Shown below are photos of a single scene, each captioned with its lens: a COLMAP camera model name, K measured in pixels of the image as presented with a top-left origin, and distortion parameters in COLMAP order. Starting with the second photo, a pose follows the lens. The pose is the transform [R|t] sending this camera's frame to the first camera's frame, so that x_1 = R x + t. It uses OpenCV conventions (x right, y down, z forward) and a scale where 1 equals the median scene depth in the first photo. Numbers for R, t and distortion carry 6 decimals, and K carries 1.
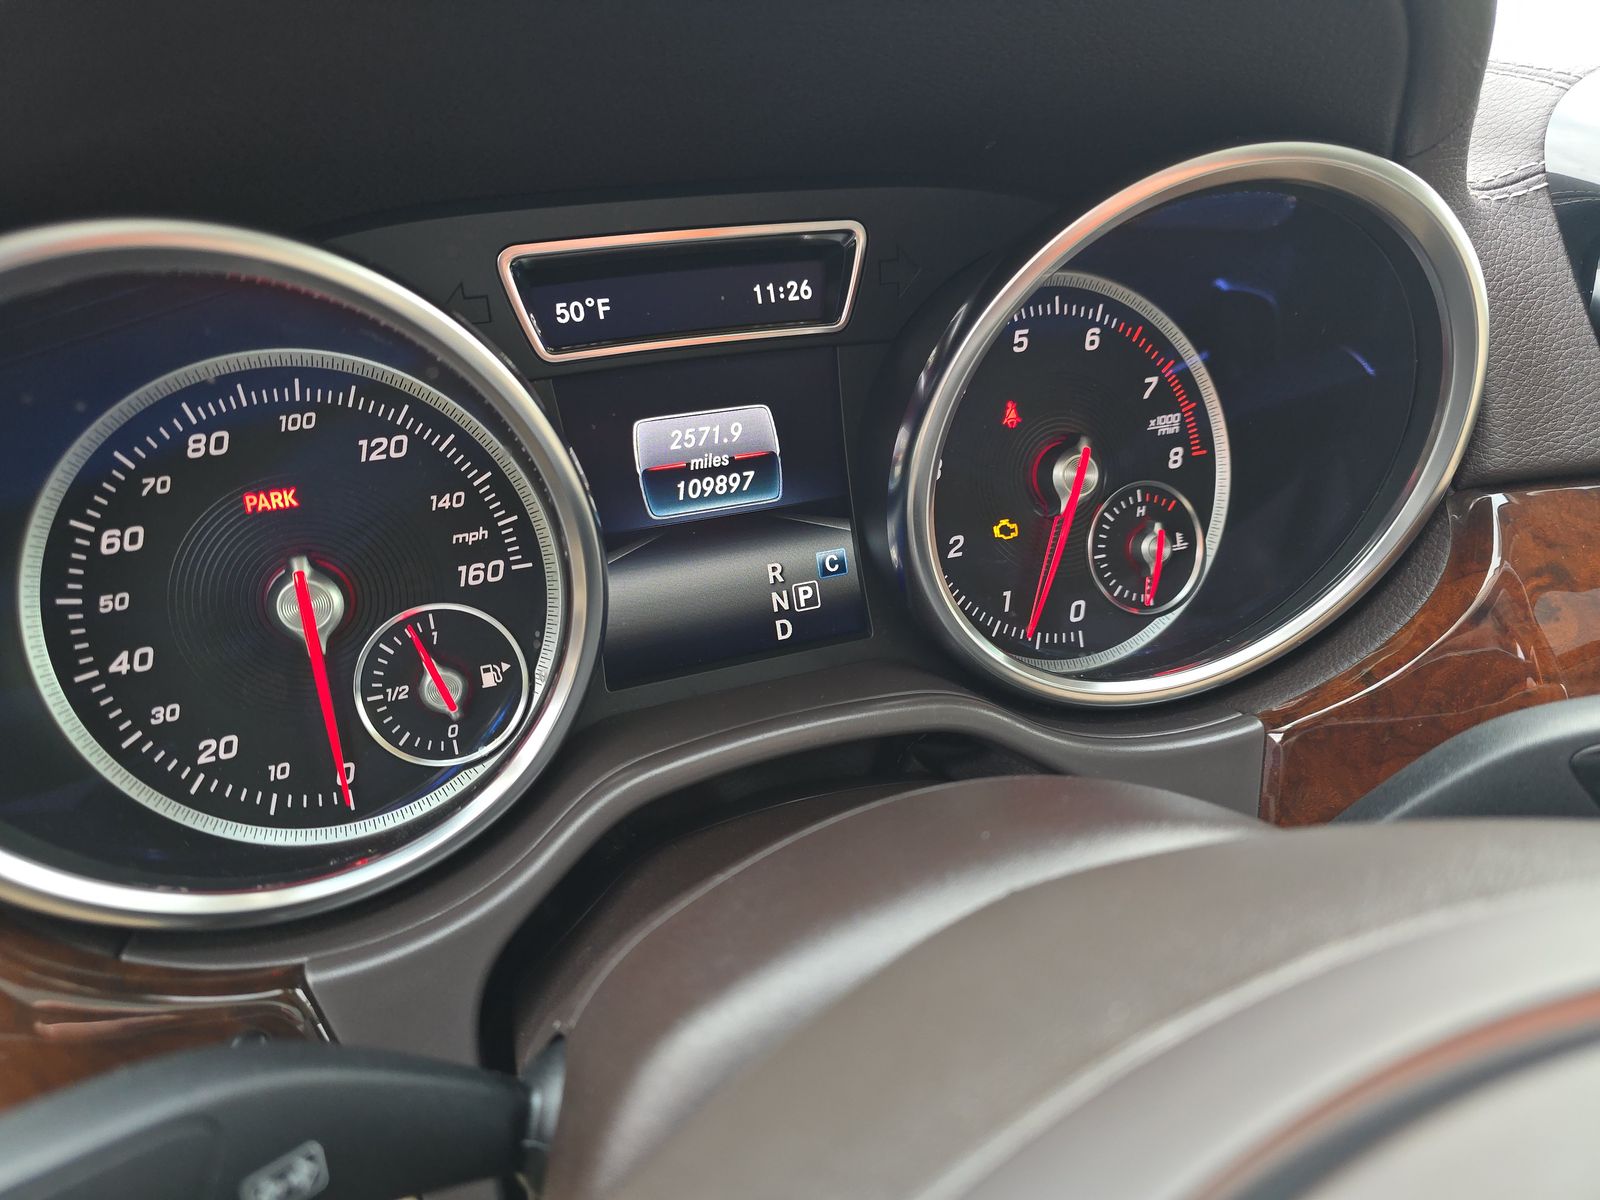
lens RADIAL K [[1066.9, 0, 816.4], [0, 1066.9, 614.4], [0, 0, 1]] dist [0.034268, -0.033423]
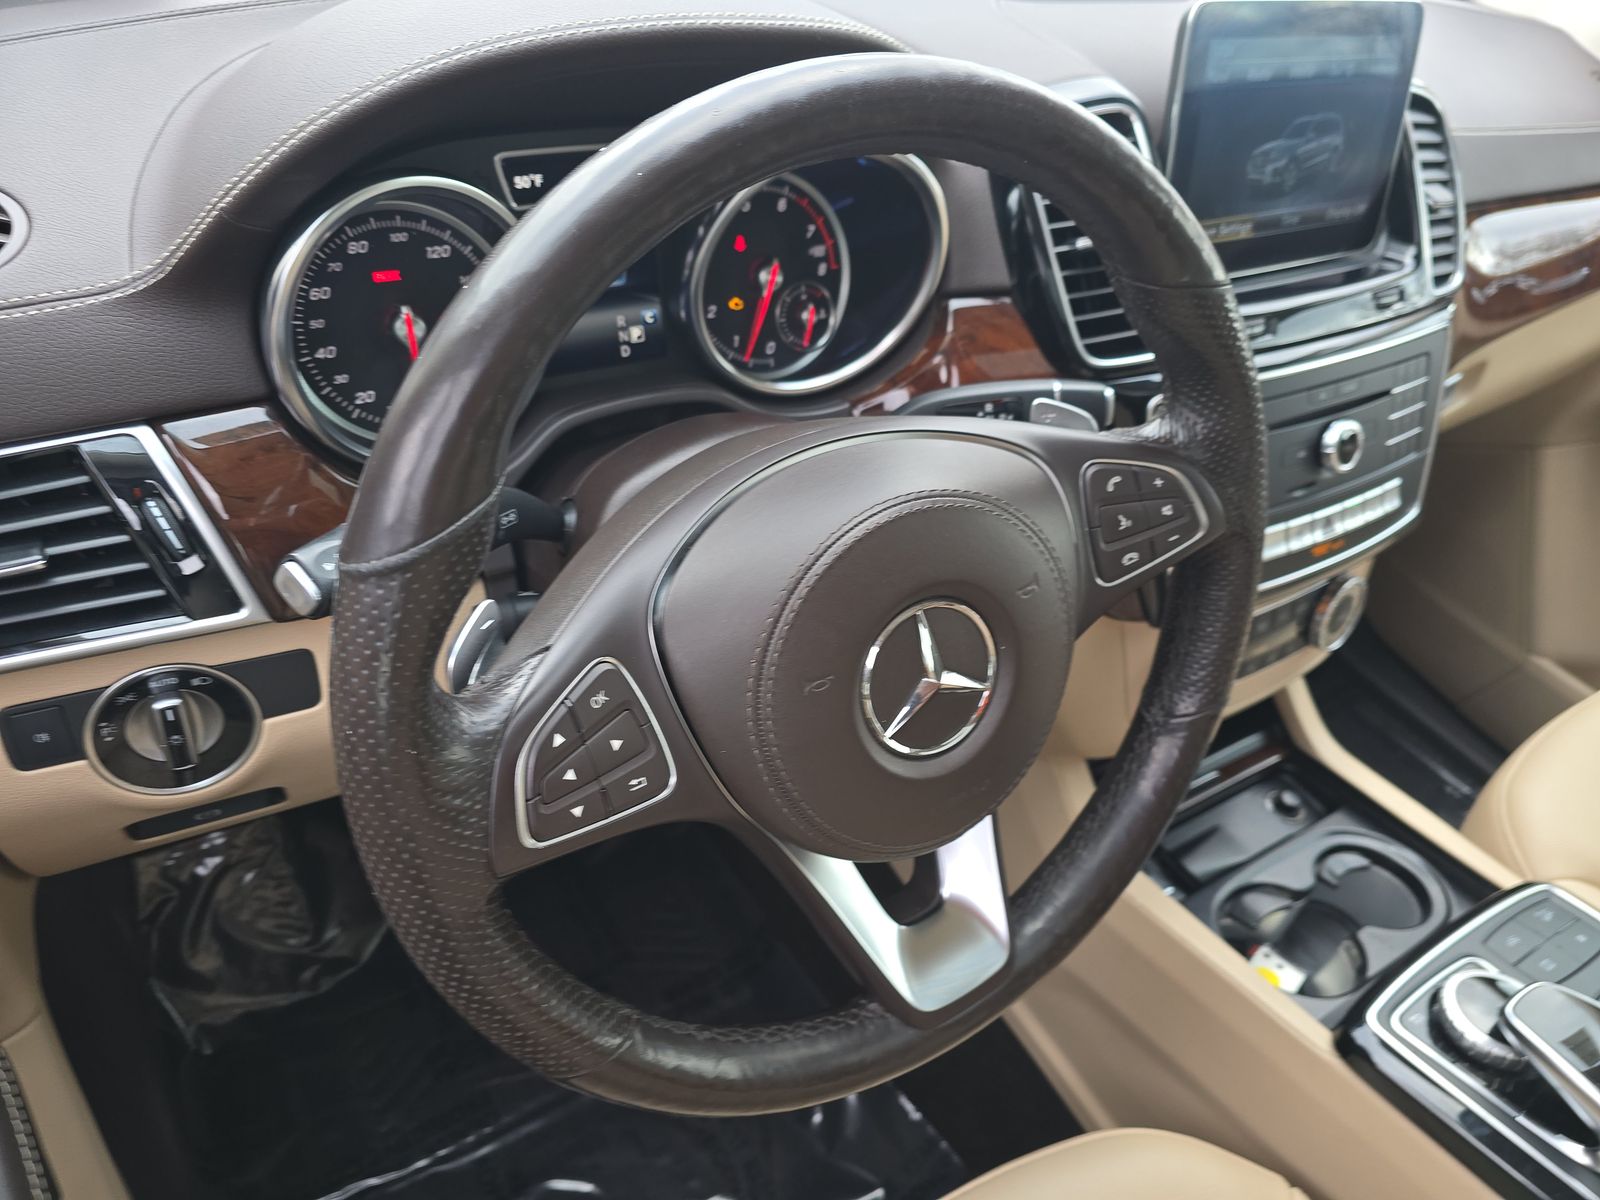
lens RADIAL K [[1066.9, 0, 797.6], [0, 1066.9, 590.8], [0, 0, 1]] dist [0.034268, -0.033423]
pose [[0.971870, -0.014065, 0.235100, -0.202230], [-0.038097, 0.975681, 0.215861, 0.007981], [-0.232418, -0.218745, 0.947698, -1.110115]]
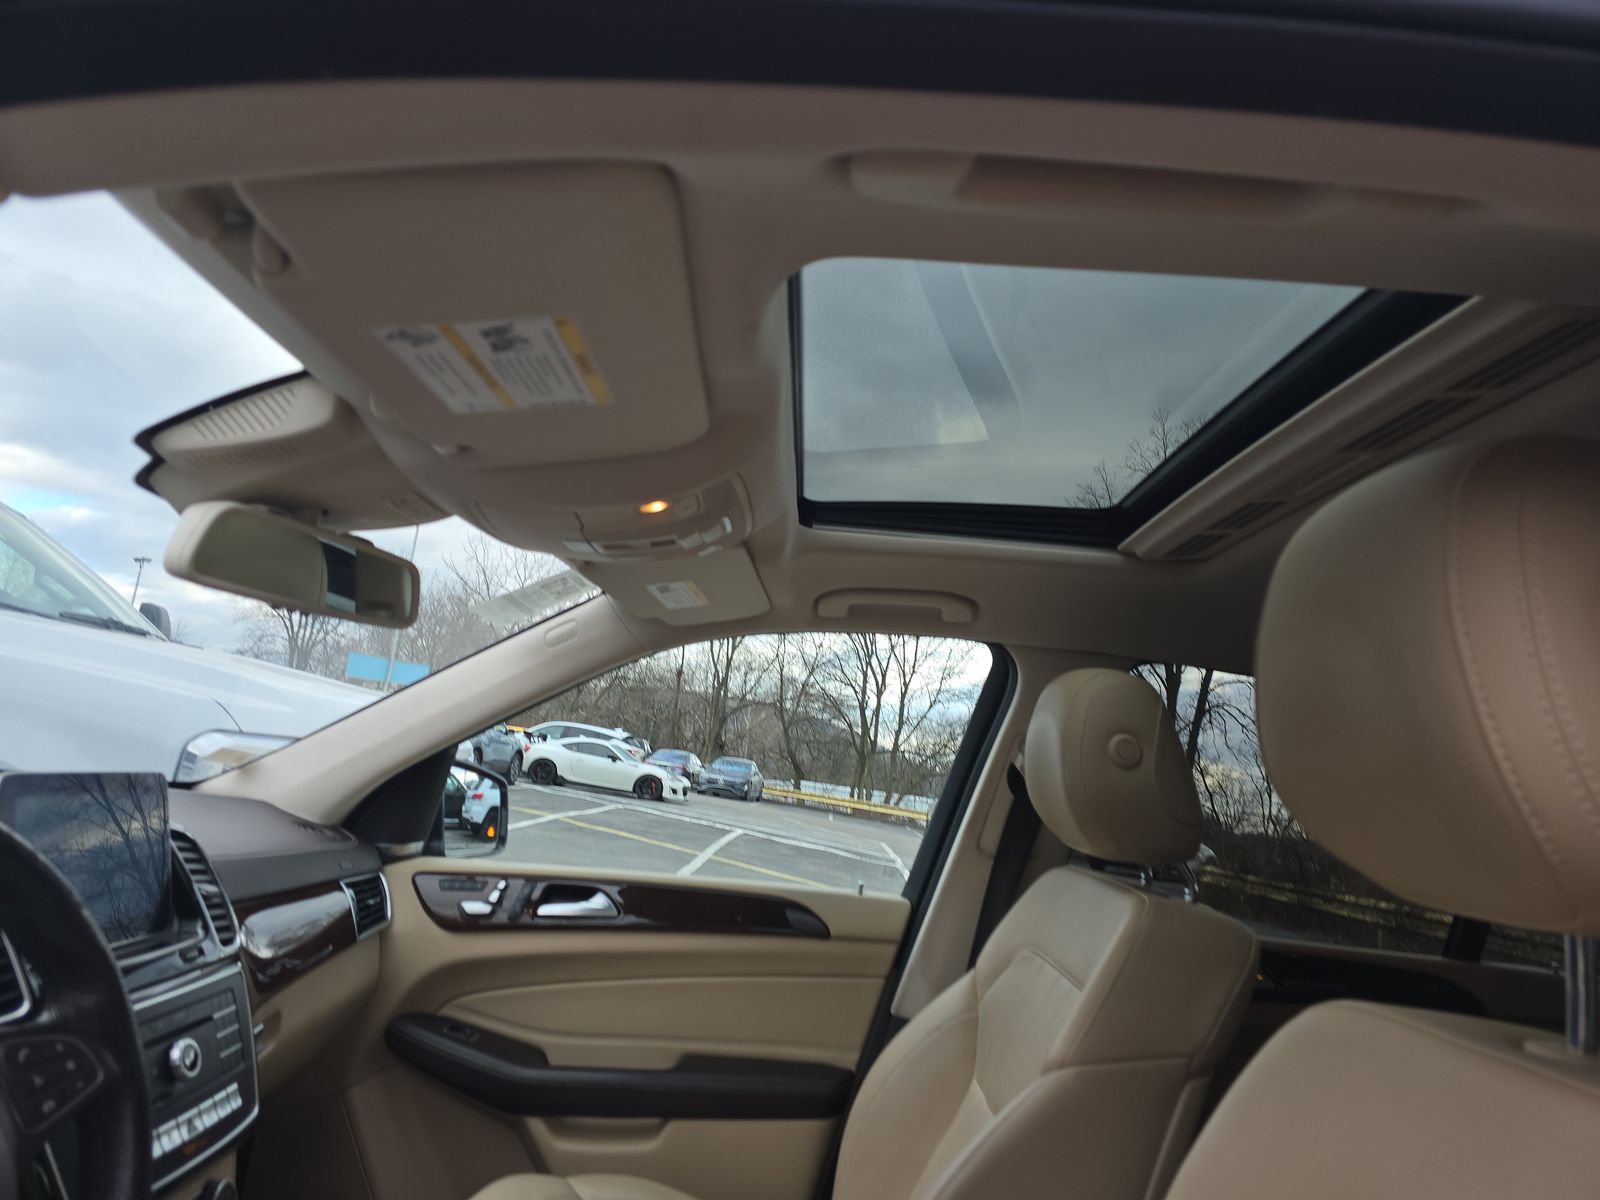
lens RADIAL K [[1066.9, 0, 817.4], [0, 1066.9, 607.8], [0, 0, 1]] dist [0.034268, -0.033423]
pose [[0.341647, 0.210194, 0.916022, -1.006749], [0.305282, 0.896996, -0.319689, 0.554178], [-0.888864, 0.388866, 0.242288, -1.995366]]
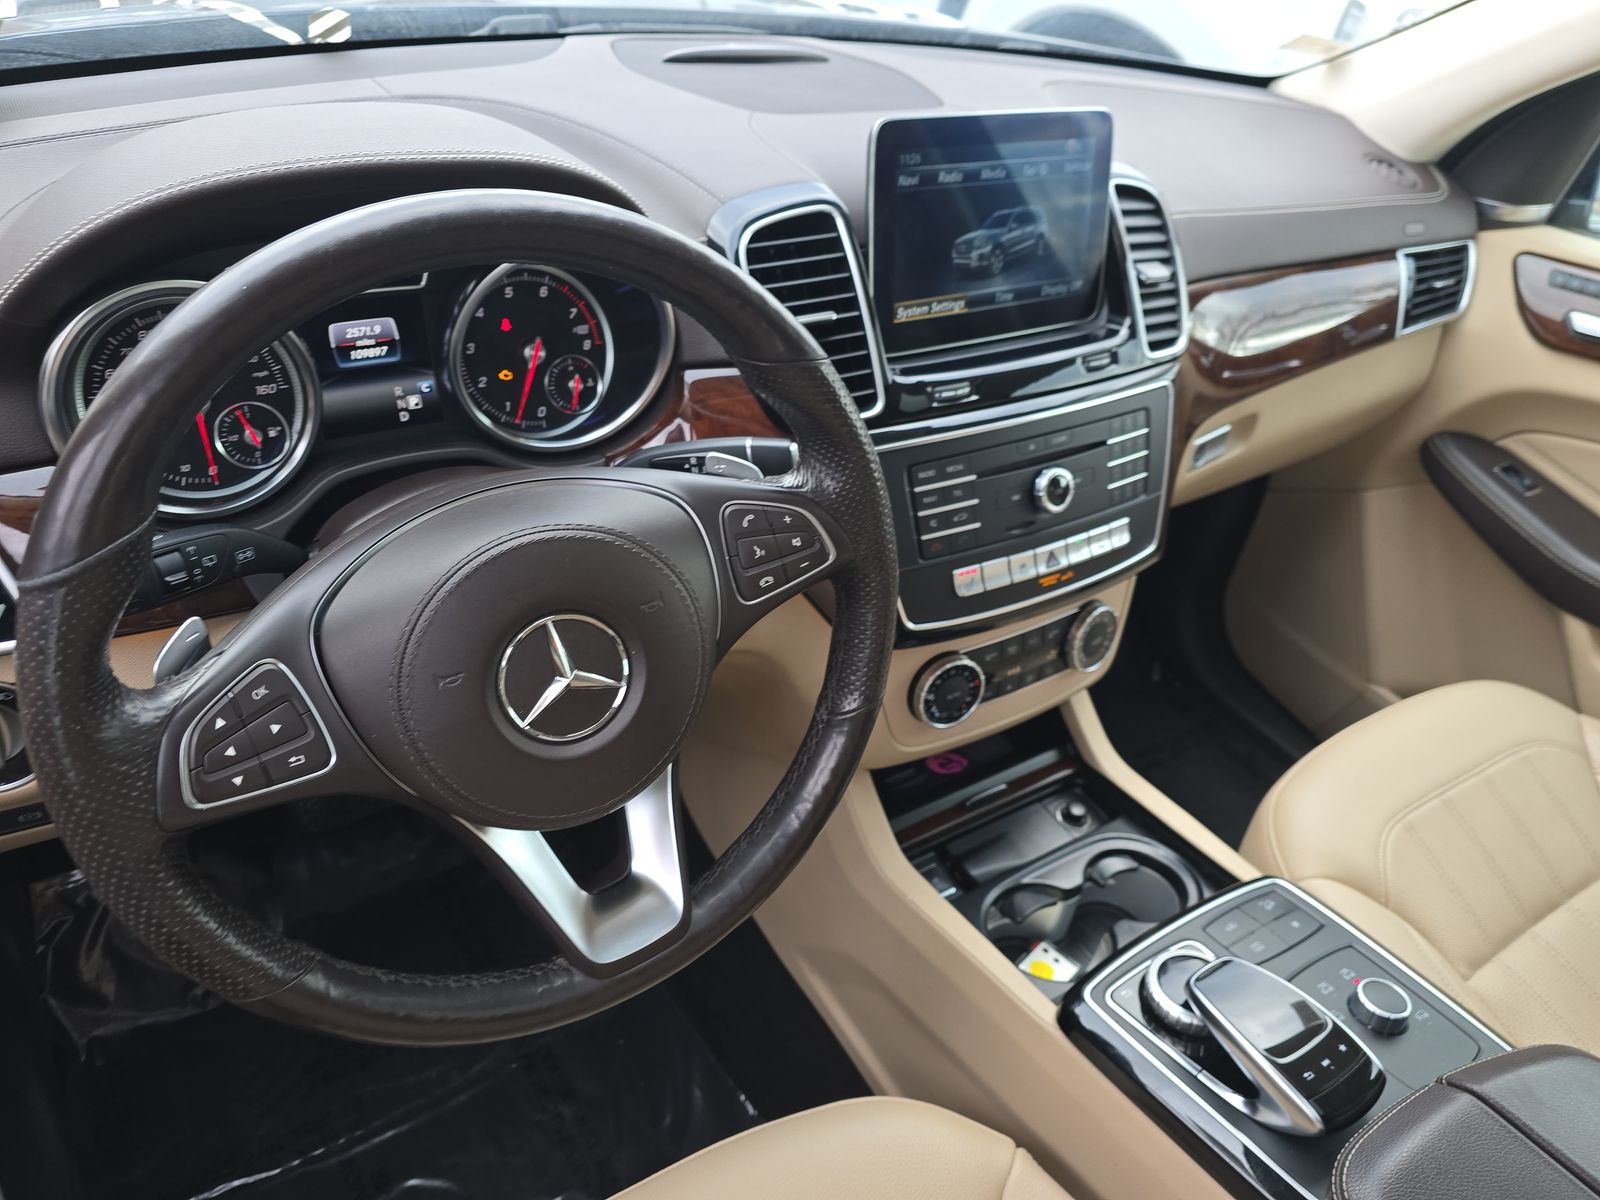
lens RADIAL K [[1066.9, 0, 807.1], [0, 1066.9, 602.3], [0, 0, 1]] dist [0.034268, -0.033423]
pose [[0.972351, -0.017726, 0.232852, 0.283568], [-0.023676, 0.984494, 0.173811, -0.014596], [-0.232322, -0.174518, 0.956854, -1.579890]]
